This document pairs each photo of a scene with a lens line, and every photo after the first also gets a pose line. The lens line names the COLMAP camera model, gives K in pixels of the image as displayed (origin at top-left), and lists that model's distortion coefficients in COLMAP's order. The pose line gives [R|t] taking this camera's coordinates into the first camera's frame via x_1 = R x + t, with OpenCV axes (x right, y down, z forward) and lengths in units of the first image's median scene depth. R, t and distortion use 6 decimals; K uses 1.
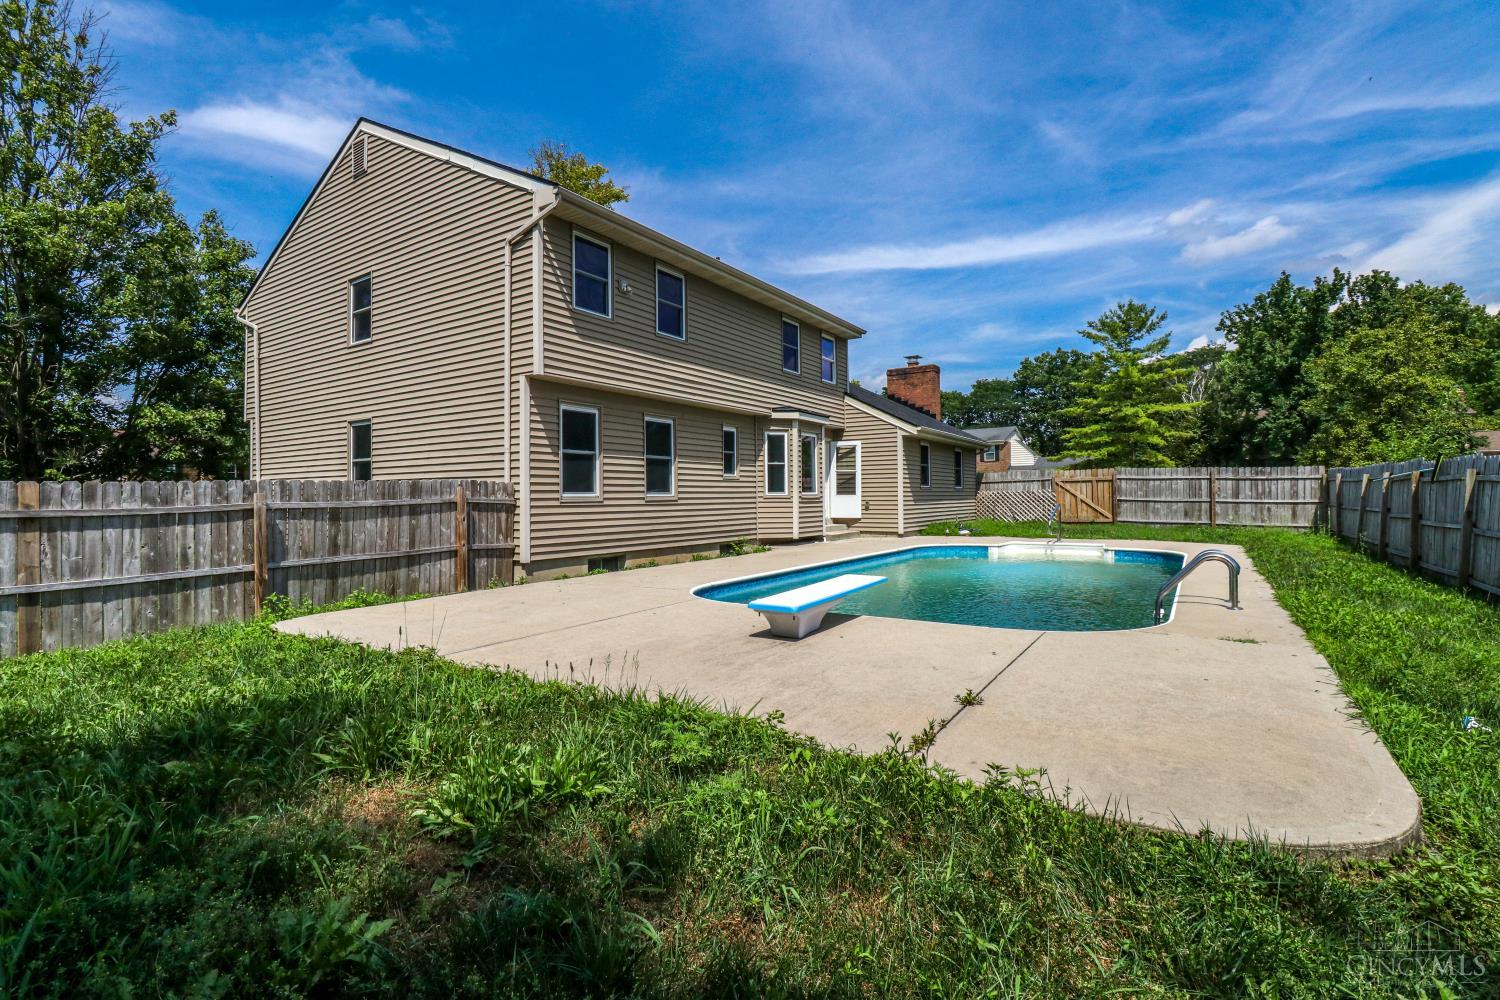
lens RADIAL K [[719.4, 0, 750.0], [0, 719.4, 500.0], [0, 0, 1]] dist [0.001146, 0.000166]
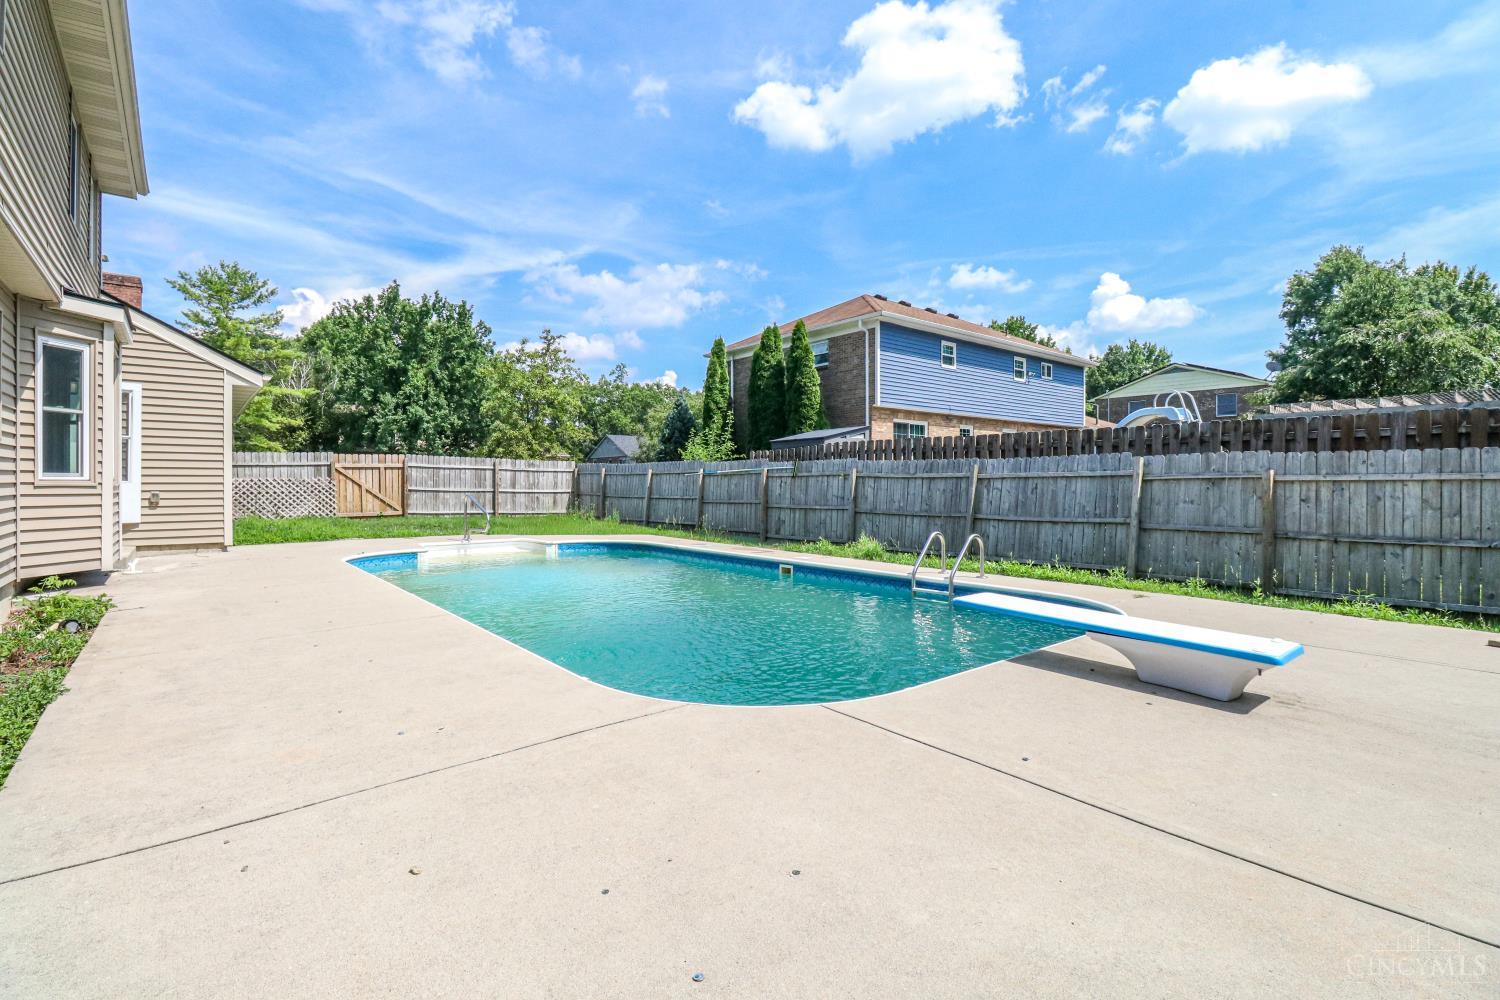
lens RADIAL K [[689.7, 0, 750.0], [0, 689.7, 500.0], [0, 0, 1]] dist [-0.001646, -0.000290]
pose [[0.315844, -0.013981, 0.948708, -0.175334], [-0.000066, 0.999891, 0.014757, -0.000285], [-0.948811, -0.004724, 0.315809, 0.328399]]
